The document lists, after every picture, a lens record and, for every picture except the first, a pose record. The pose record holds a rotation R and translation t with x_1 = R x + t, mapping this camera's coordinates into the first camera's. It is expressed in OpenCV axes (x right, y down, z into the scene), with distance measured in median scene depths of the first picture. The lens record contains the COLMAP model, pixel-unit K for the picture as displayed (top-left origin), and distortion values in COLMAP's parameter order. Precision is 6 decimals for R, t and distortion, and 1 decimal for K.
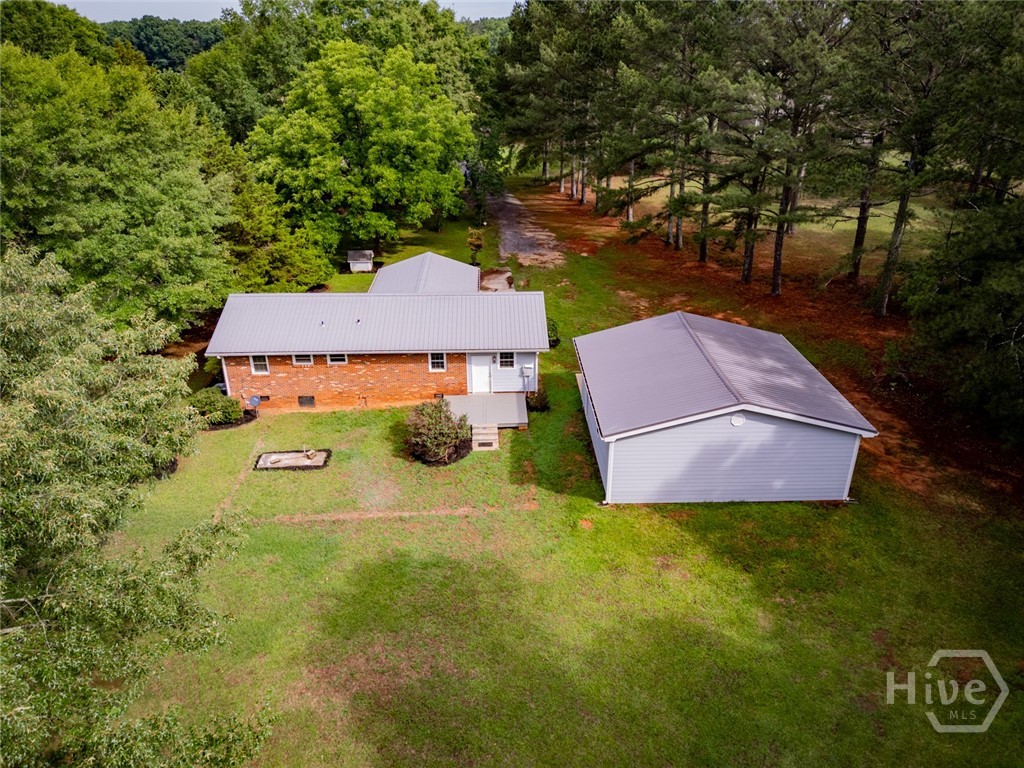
lens RADIAL K [[717.1, 0, 512.0], [0, 717.1, 384.0], [0, 0, 1]] dist [0.106530, -0.127248]
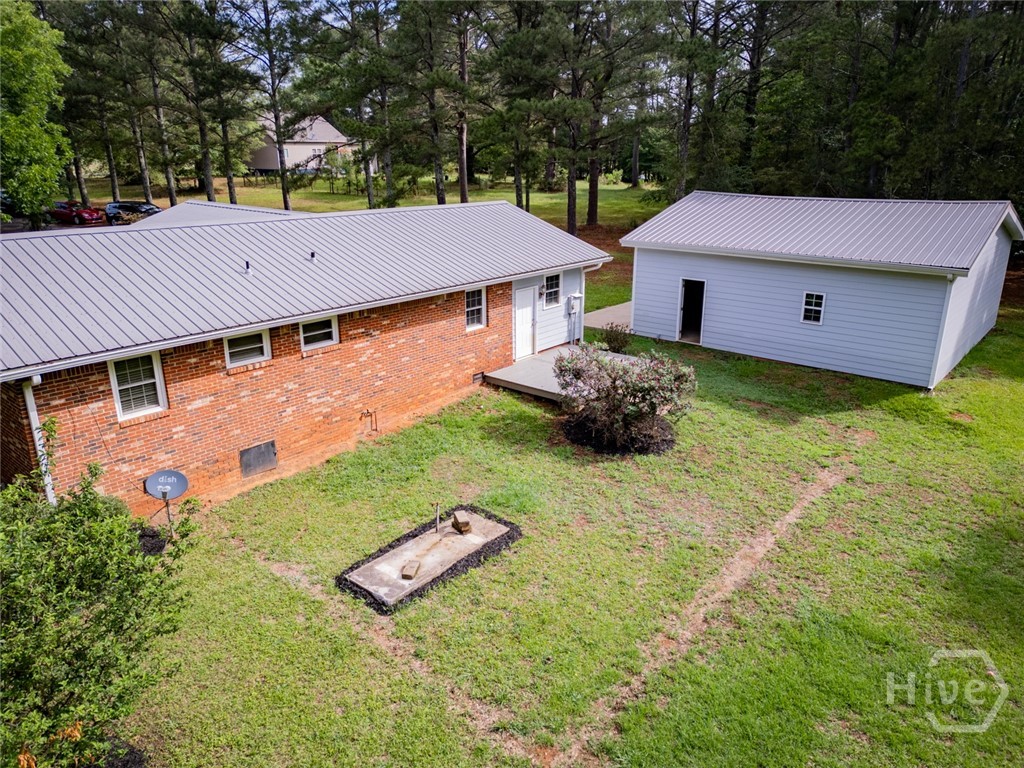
lens RADIAL K [[717.1, 0, 512.0], [0, 717.1, 384.0], [0, 0, 1]] dist [0.106530, -0.127248]
pose [[0.670858, -0.226180, 0.706252, -0.478708], [0.316261, 0.948666, 0.003403, 0.028731], [-0.670767, 0.221077, 0.707952, 0.618913]]
